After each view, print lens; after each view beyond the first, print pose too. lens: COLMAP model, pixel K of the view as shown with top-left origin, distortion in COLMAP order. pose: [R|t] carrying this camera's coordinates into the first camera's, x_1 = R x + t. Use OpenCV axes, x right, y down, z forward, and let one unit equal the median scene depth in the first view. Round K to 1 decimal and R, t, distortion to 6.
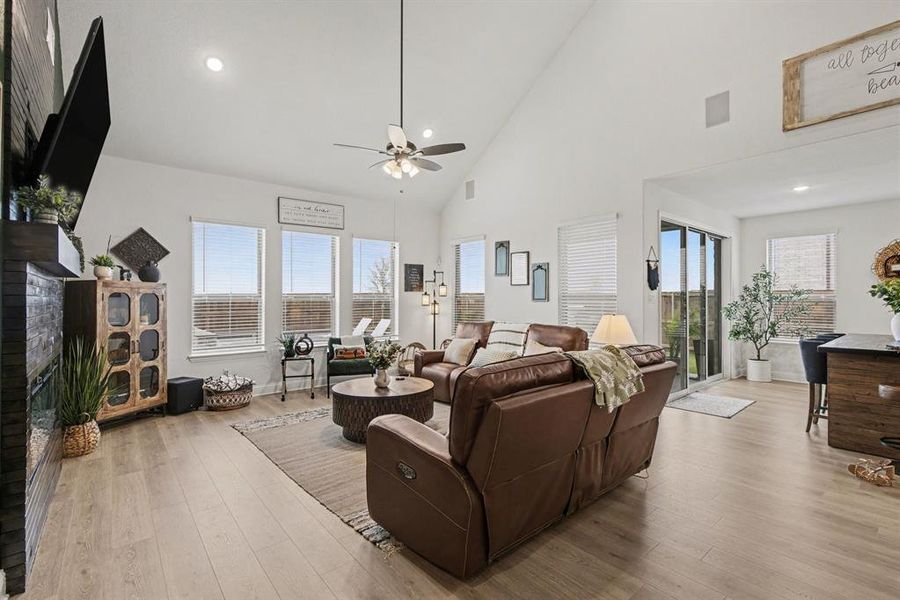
lens RADIAL K [[415.3, 0, 449.3], [0, 415.3, 297.8], [0, 0, 1]] dist [-0.000549, -0.001302]
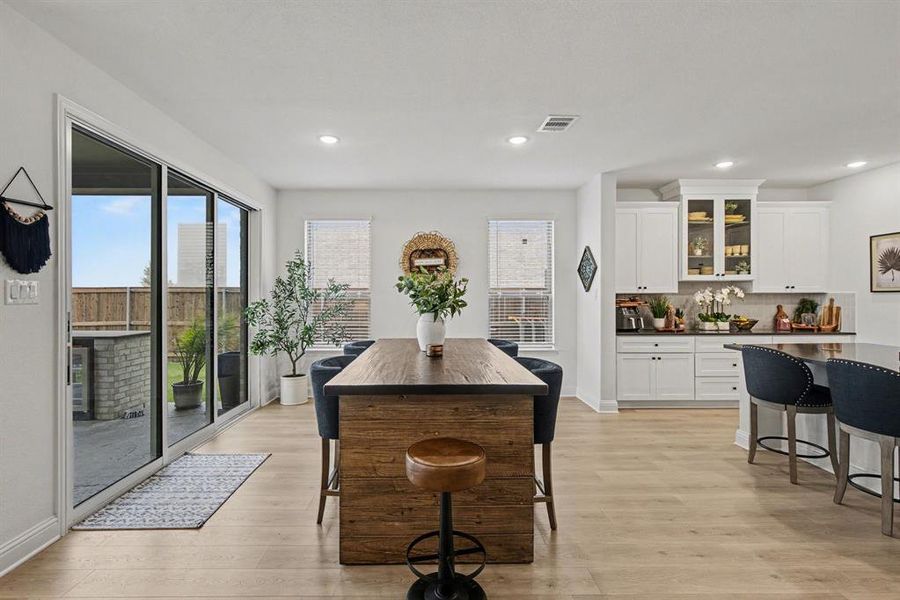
lens RADIAL K [[415.3, 0, 449.3], [0, 415.3, 297.8], [0, 0, 1]] dist [-0.000549, -0.001302]
pose [[0.611888, 0.000877, 0.790944, 0.333084], [-0.005284, 0.999982, 0.002979, 0.002723], [-0.790927, -0.006002, 0.611881, 0.324174]]
